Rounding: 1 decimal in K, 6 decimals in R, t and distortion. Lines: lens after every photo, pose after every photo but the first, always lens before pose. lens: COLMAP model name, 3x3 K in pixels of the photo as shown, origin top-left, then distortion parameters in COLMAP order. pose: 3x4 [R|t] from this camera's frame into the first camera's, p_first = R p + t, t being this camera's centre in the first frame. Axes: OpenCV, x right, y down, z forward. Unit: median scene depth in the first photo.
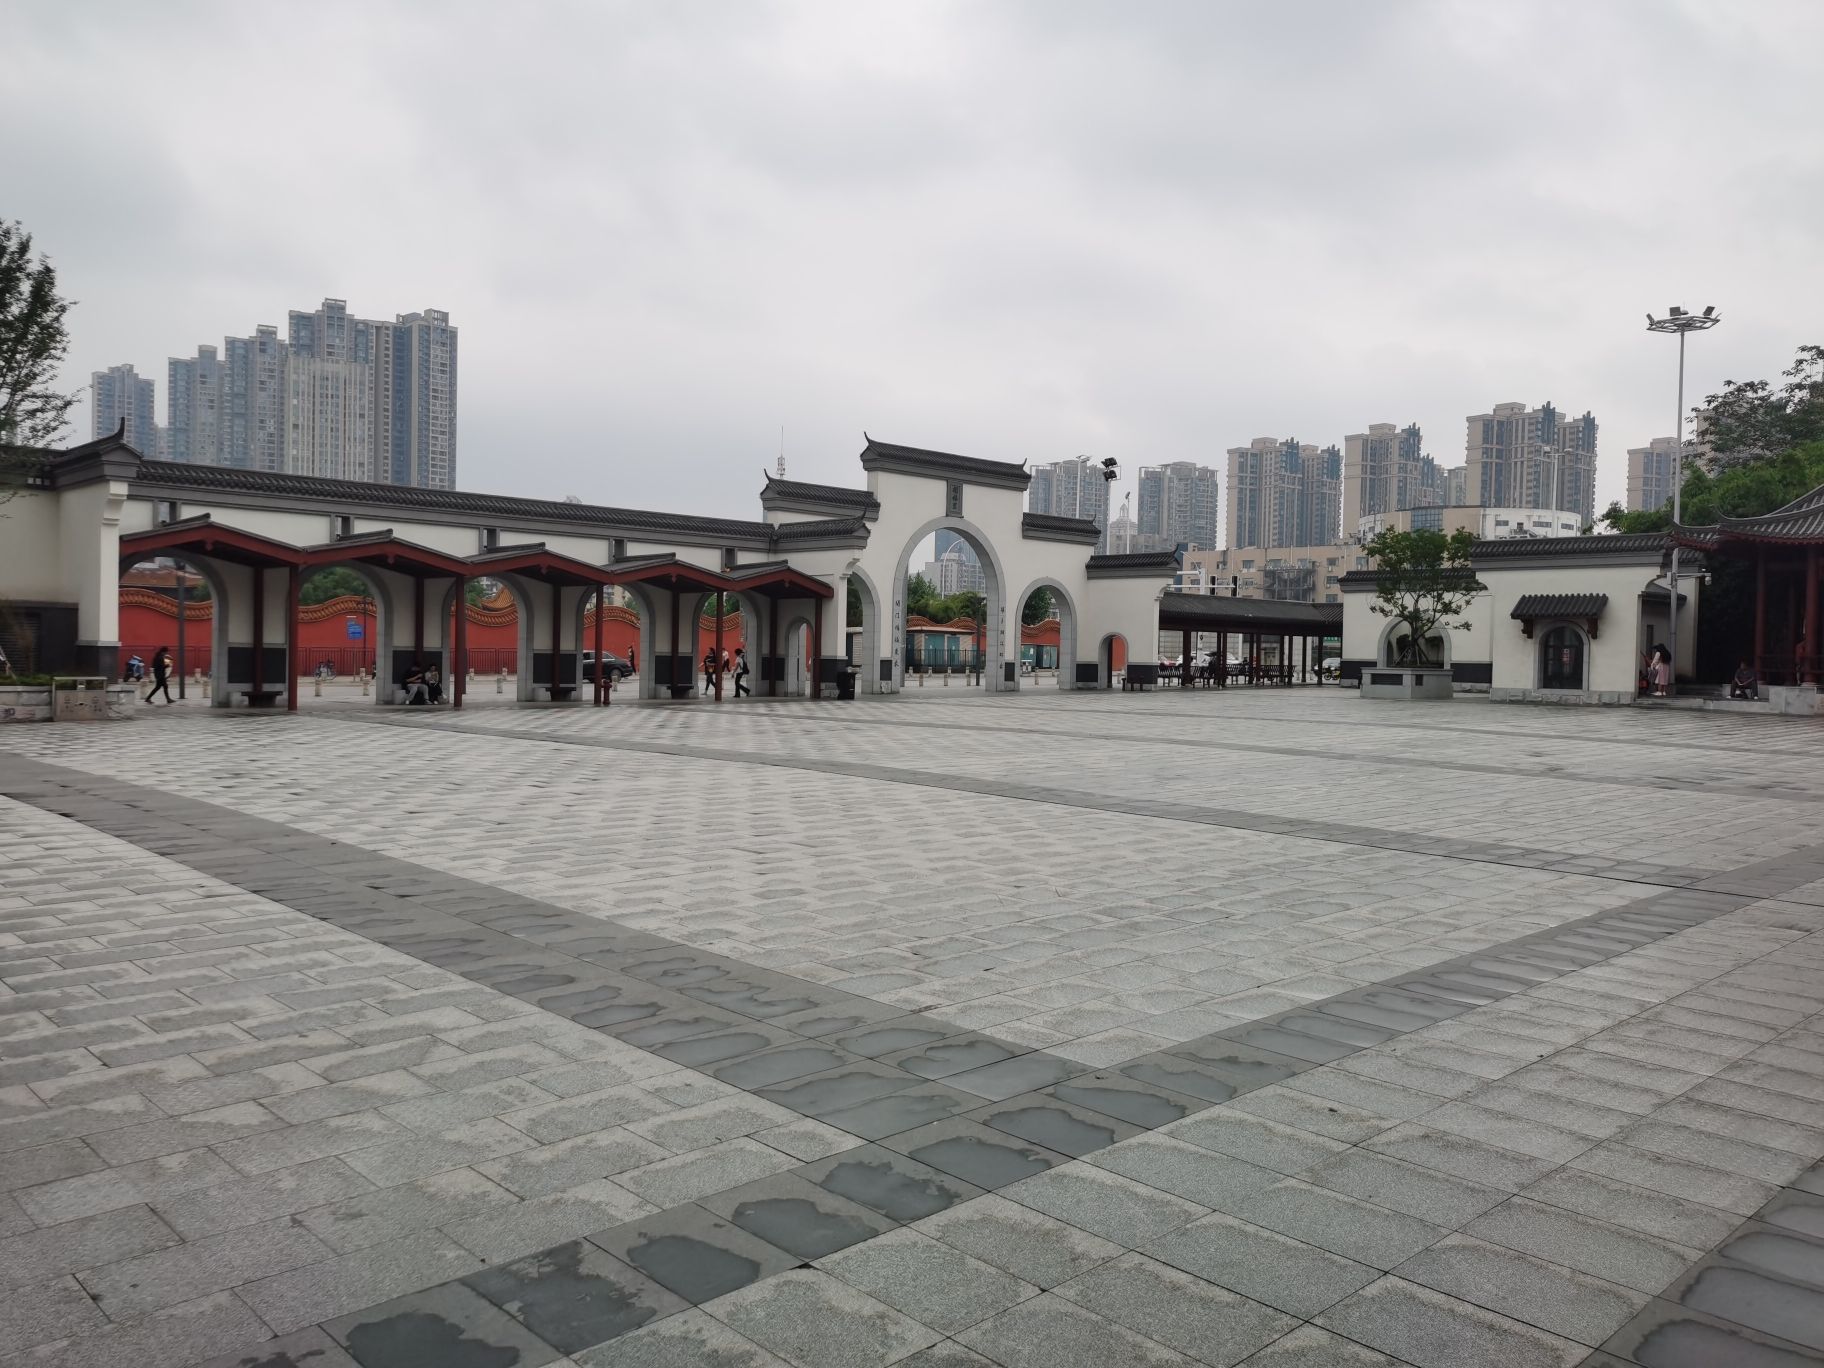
lens RADIAL K [[1399.8, 0, 912.0], [0, 1399.8, 684.0], [0, 0, 1]] dist [0.002546, 0.000057]
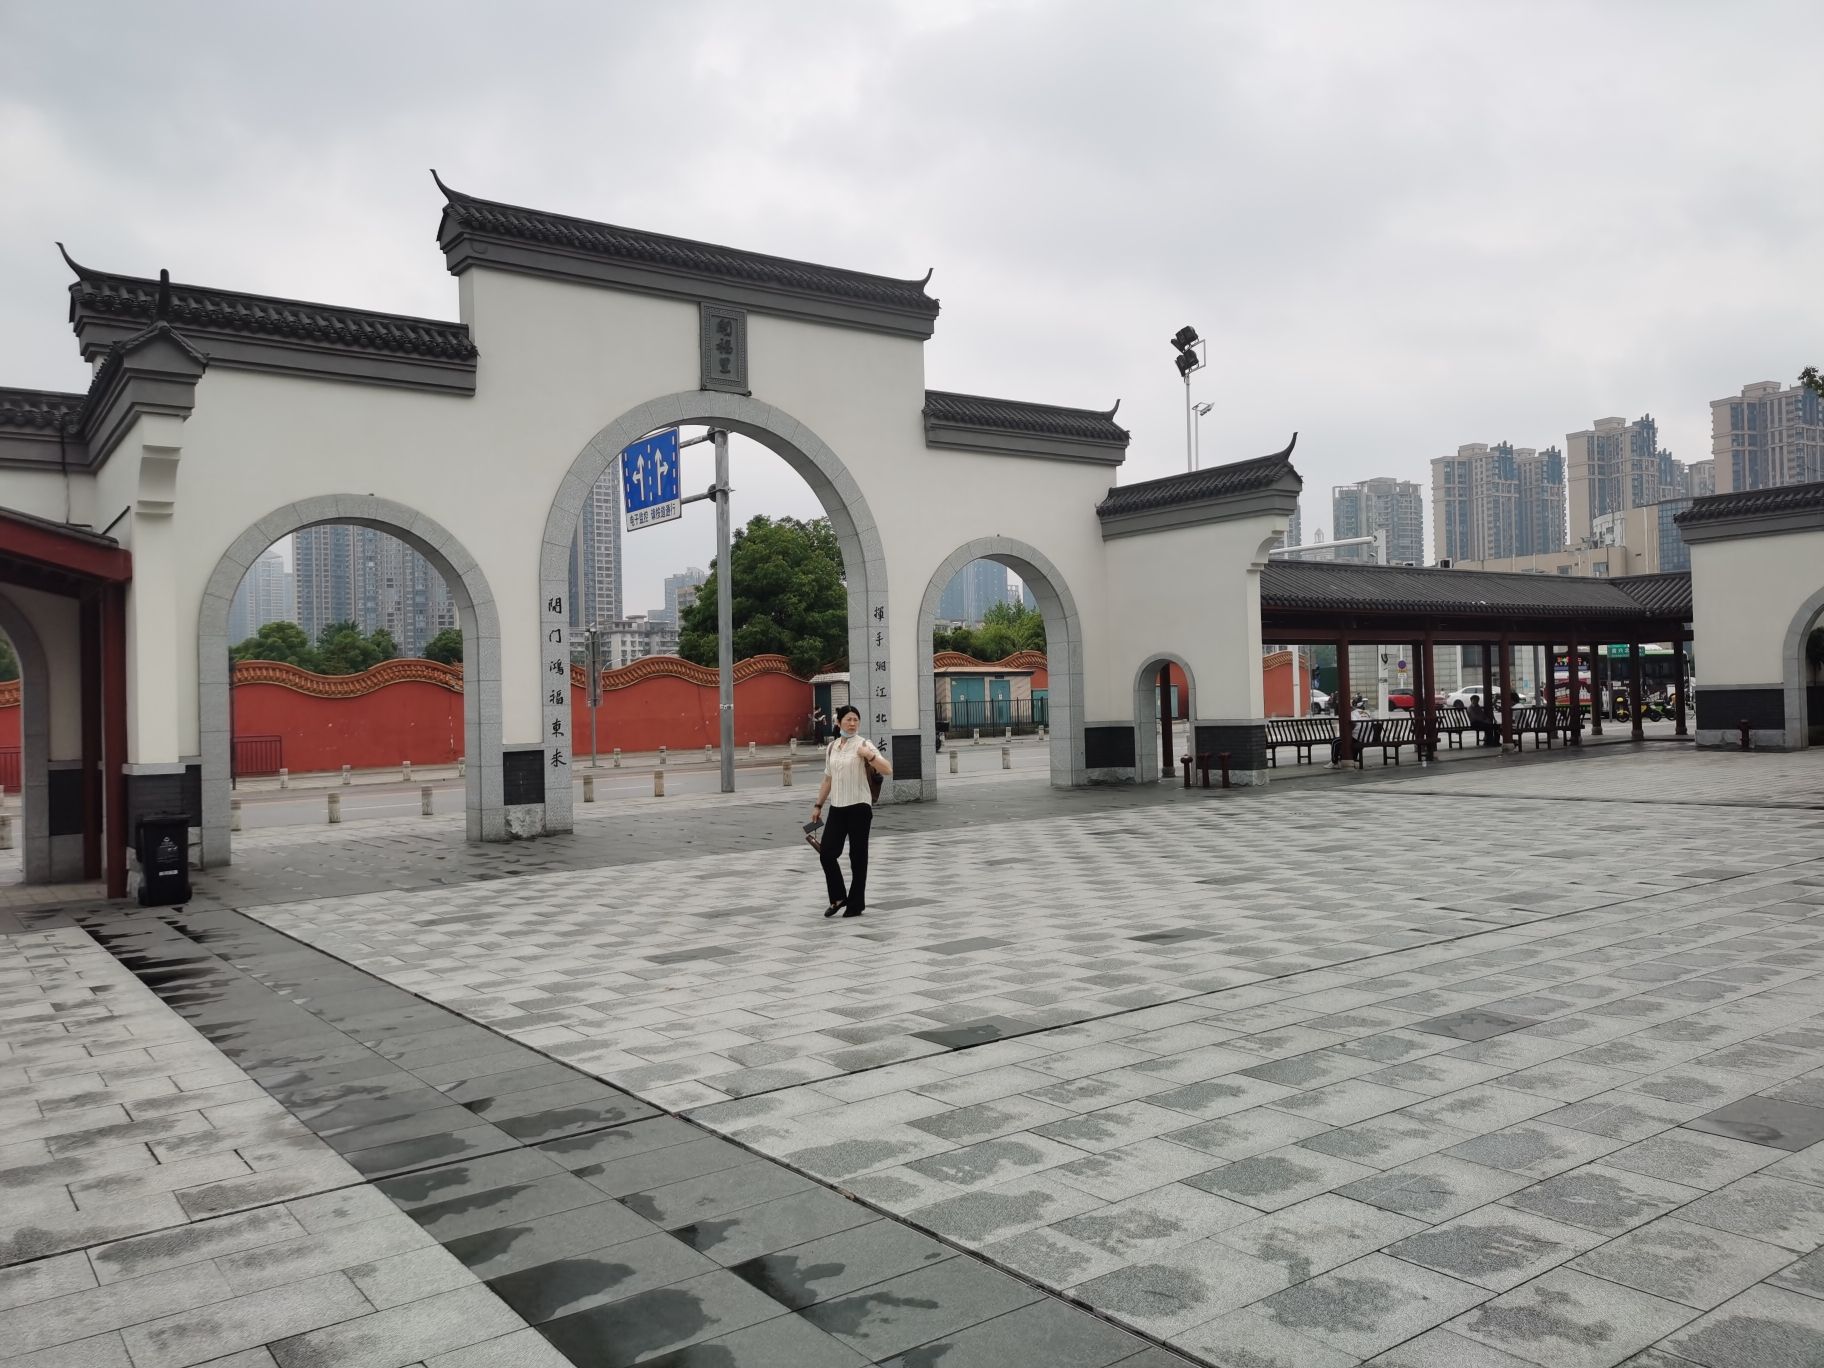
lens RADIAL K [[1392.5, 0, 912.0], [0, 1392.5, 684.0], [0, 0, 1]] dist [0.057547, -0.086150]
pose [[0.988747, -0.051236, -0.140551, 0.079951], [0.046249, 0.998187, -0.038525, -0.008742], [0.142270, 0.031591, 0.989324, 0.348412]]
